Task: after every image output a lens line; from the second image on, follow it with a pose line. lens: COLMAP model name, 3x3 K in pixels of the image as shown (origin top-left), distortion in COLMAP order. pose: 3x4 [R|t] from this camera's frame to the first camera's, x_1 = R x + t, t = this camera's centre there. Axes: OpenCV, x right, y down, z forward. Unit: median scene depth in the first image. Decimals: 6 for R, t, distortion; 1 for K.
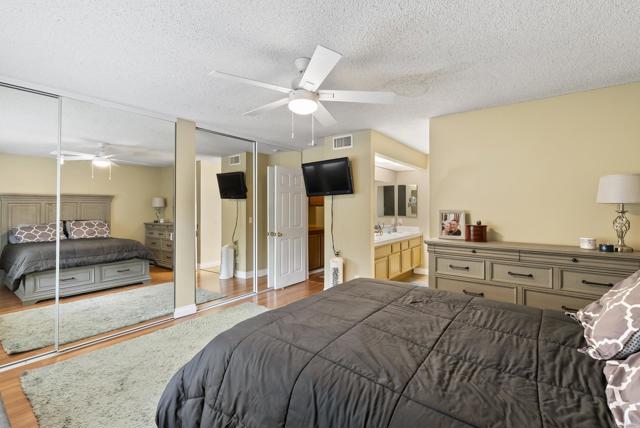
lens RADIAL K [[290.9, 0, 320.5], [0, 290.9, 209.5], [0, 0, 1]] dist [-0.001461, 0.000195]
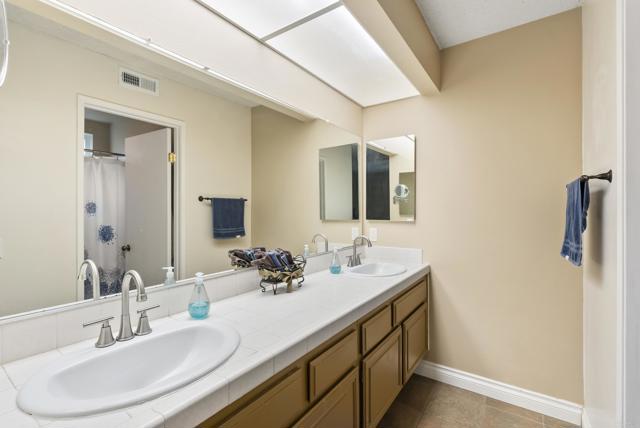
lens RADIAL K [[290.9, 0, 320.3], [0, 290.9, 214.4], [0, 0, 1]] dist [-0.001461, 0.000195]
pose [[0.999318, -0.006841, 0.036293, 0.170755], [0.006836, 0.999977, 0.000259, 0.012653], [-0.036293, -0.000011, 0.999341, 0.550933]]
